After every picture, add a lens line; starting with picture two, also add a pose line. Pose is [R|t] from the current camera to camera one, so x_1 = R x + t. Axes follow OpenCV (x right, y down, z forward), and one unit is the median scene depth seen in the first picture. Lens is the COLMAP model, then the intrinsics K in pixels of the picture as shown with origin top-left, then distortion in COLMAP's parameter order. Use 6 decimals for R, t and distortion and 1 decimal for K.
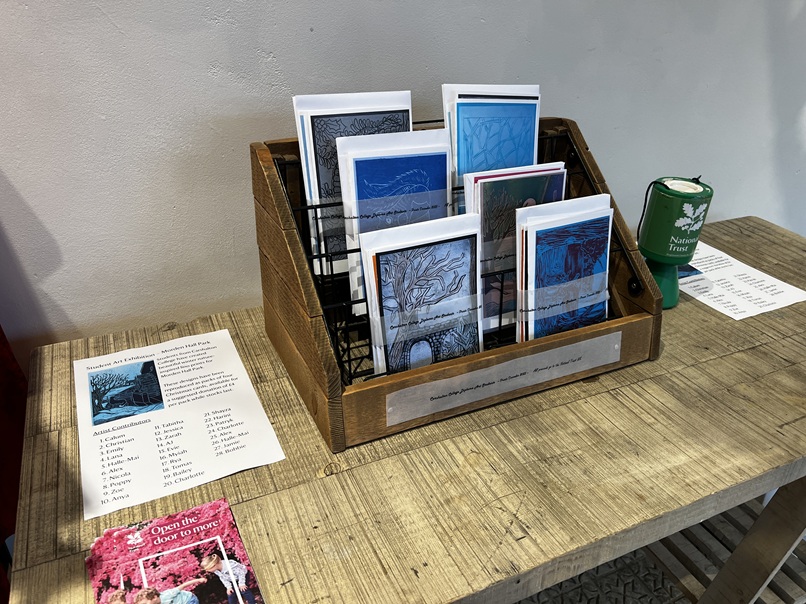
lens RADIAL K [[628.2, 0, 401.7], [0, 628.2, 294.6], [0, 0, 1]] dist [0.042847, -0.056834]
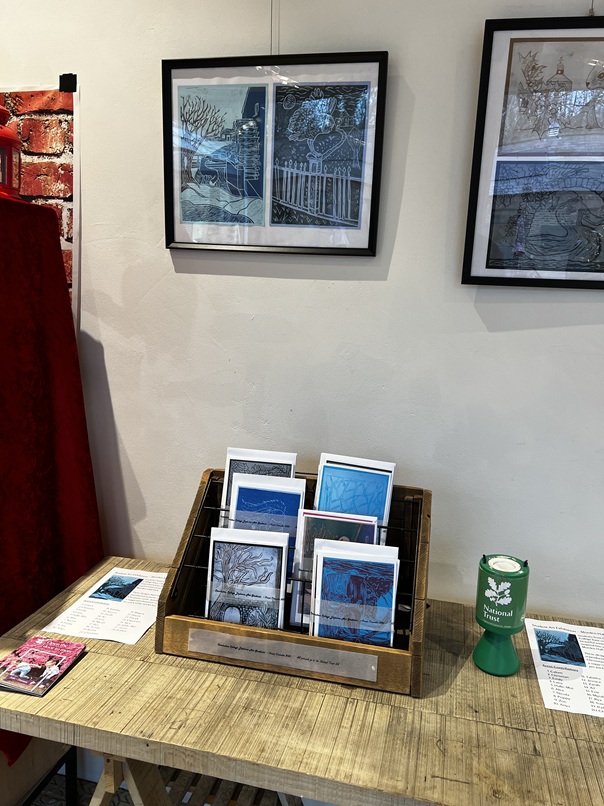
lens RADIAL K [[628.2, 0, 298.6], [0, 628.2, 398.4], [0, 0, 1]] dist [0.042847, -0.056834]
pose [[0.767308, 0.087464, -0.635286, 1.047388], [-0.300712, 0.924059, -0.235983, -0.077997], [0.566402, 0.372110, 0.735339, -0.231833]]
